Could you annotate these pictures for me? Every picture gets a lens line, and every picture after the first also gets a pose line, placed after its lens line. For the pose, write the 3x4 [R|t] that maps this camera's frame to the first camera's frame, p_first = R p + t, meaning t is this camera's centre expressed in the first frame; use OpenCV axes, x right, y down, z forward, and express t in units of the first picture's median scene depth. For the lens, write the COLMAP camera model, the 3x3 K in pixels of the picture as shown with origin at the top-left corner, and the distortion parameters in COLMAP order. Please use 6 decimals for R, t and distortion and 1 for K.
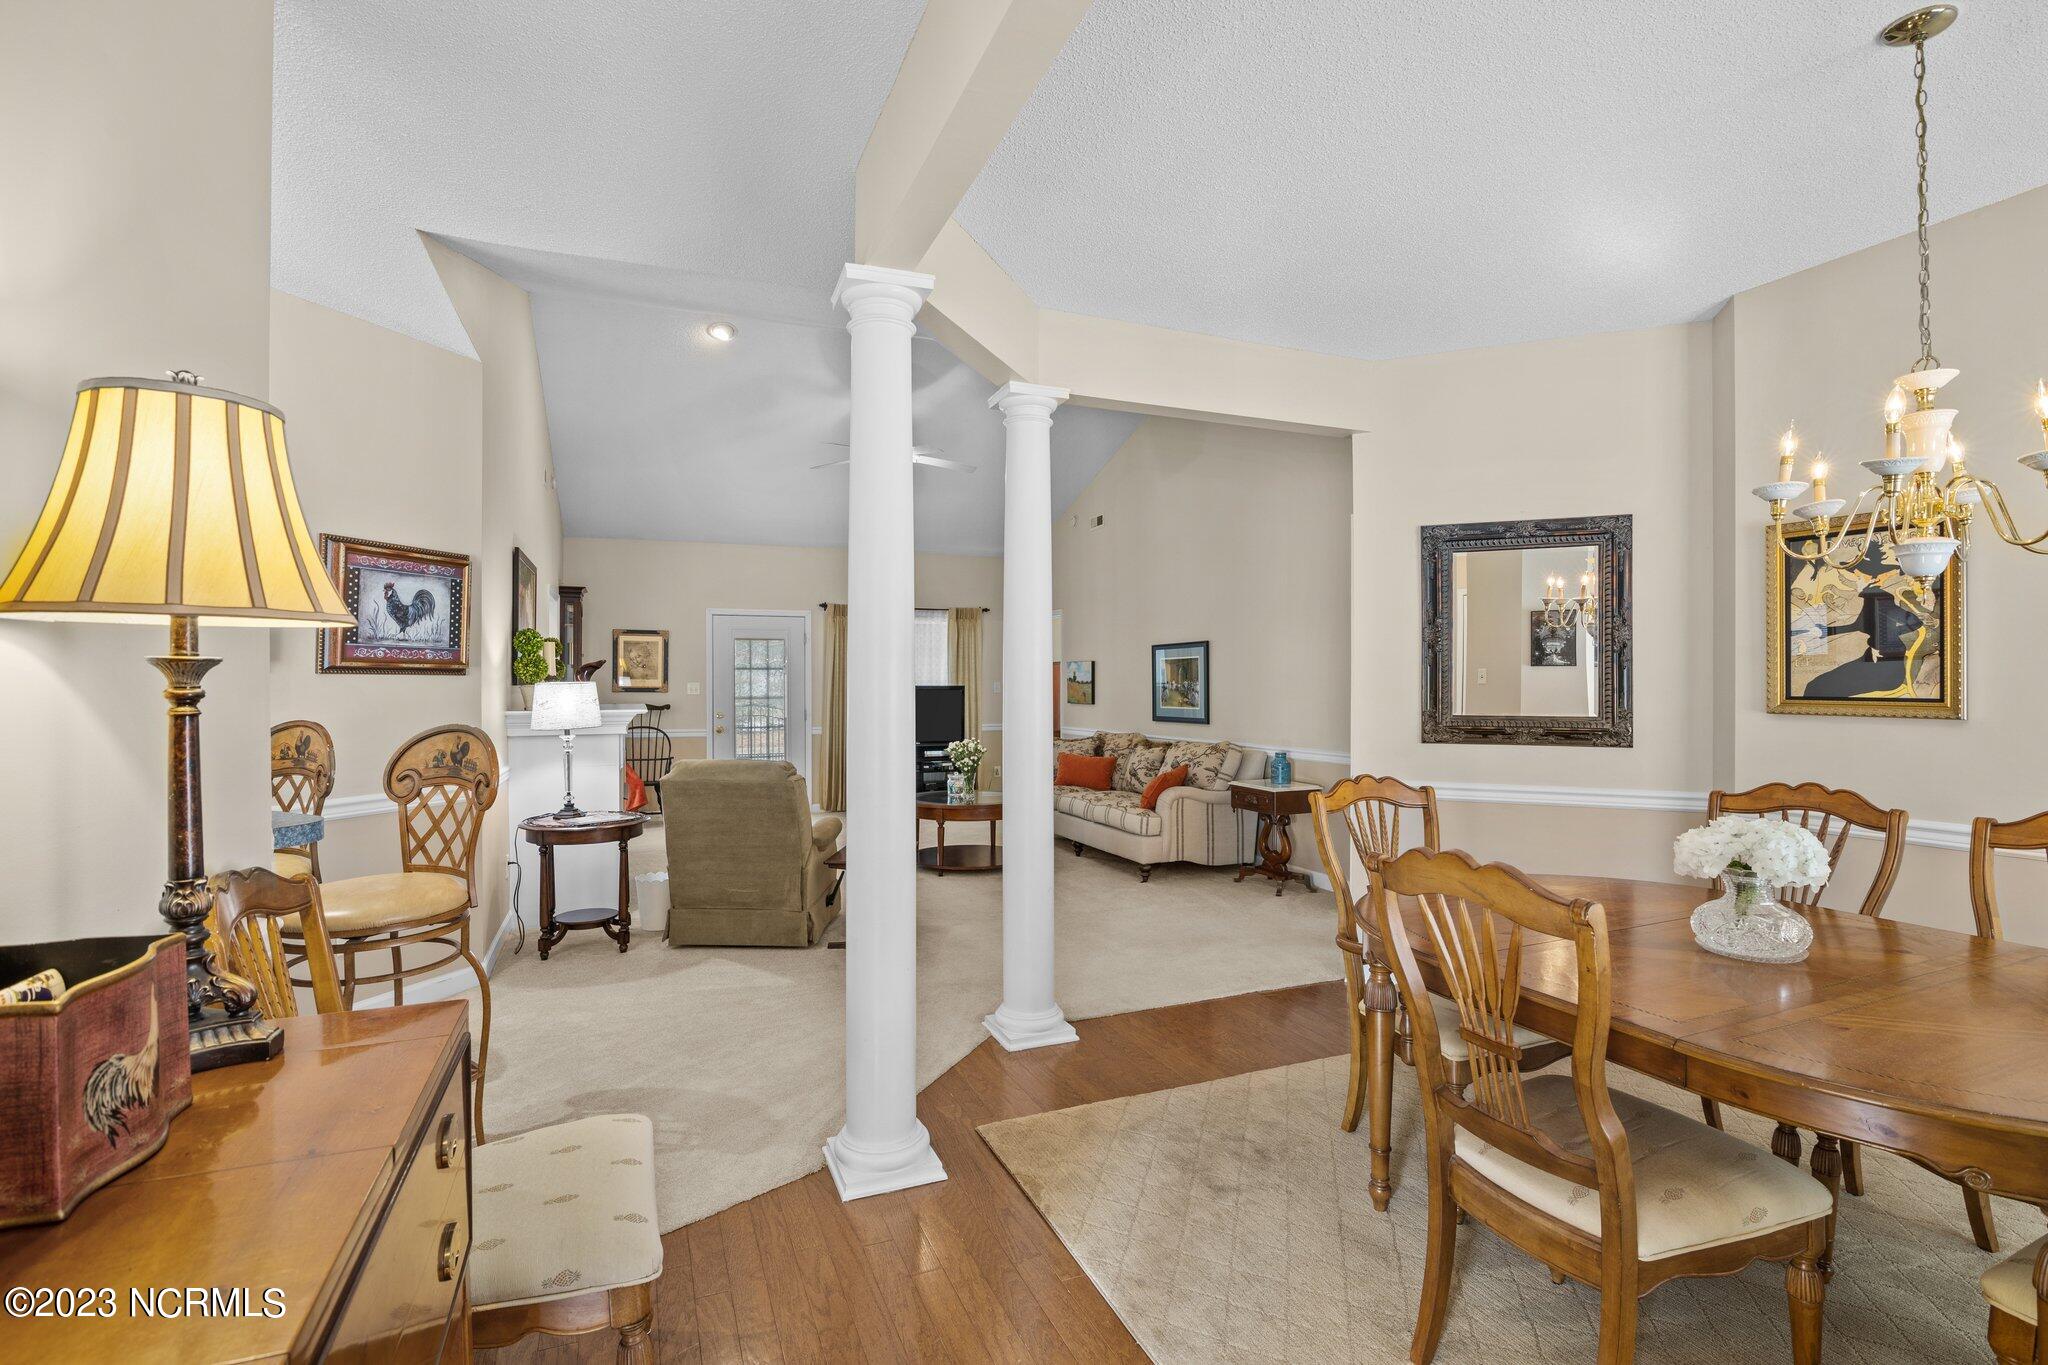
lens RADIAL K [[950.9, 0, 1014.5], [0, 950.9, 683.3], [0, 0, 1]] dist [-0.019365, 0.001756]
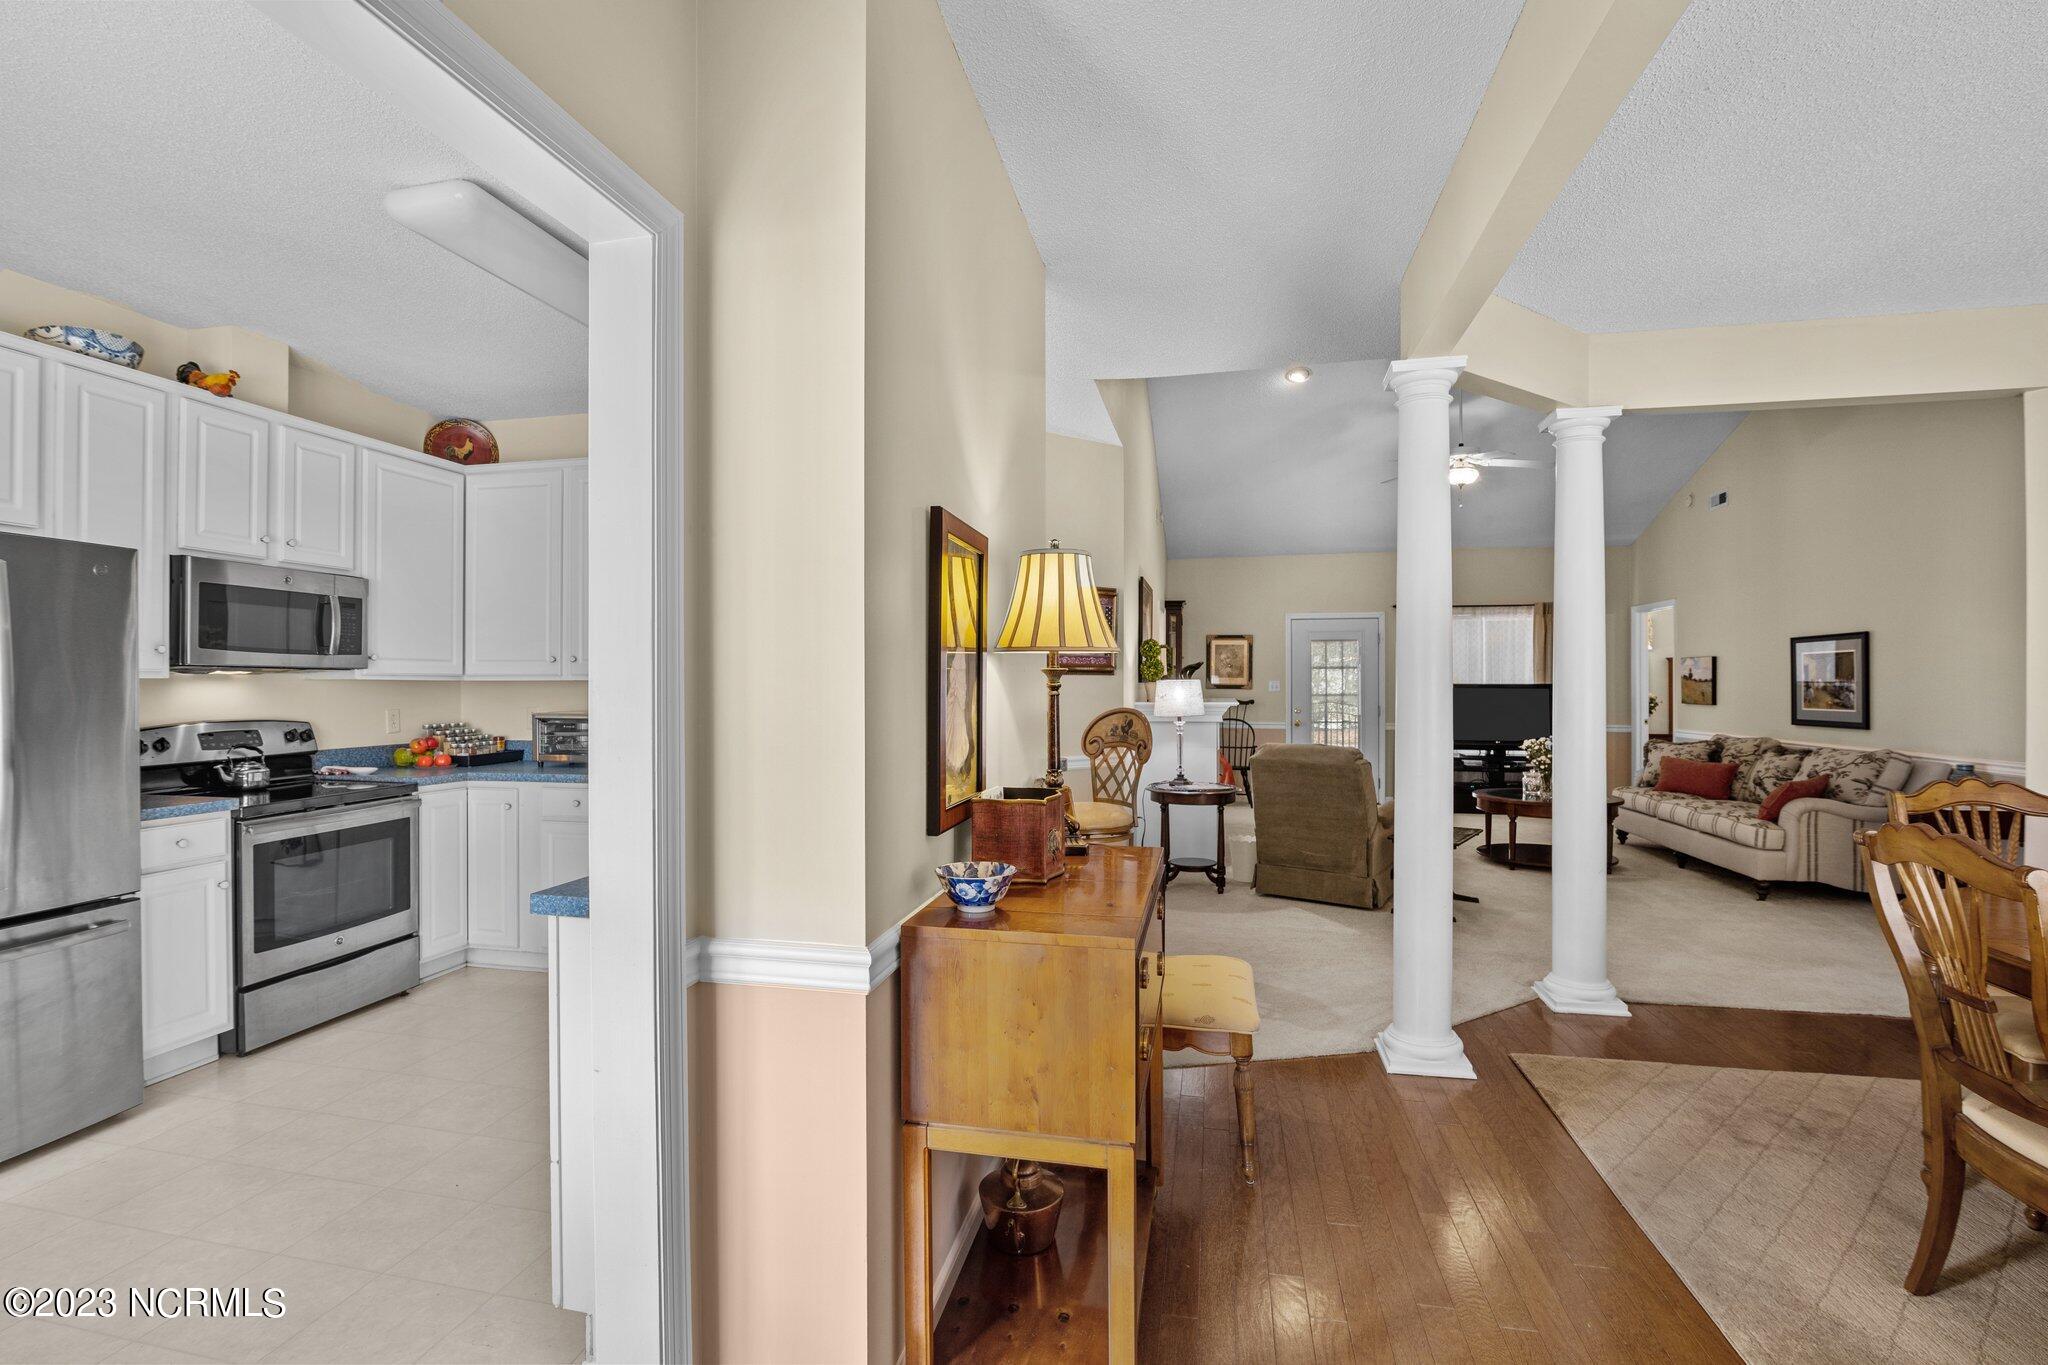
lens RADIAL K [[950.9, 0, 1011.2], [0, 950.9, 683.3], [0, 0, 1]] dist [-0.019365, 0.001756]
pose [[0.828283, 0.001624, -0.560307, 0.077724], [-0.000482, 0.999997, 0.002186, 0.000370], [0.560310, -0.001541, 0.828282, -0.247523]]
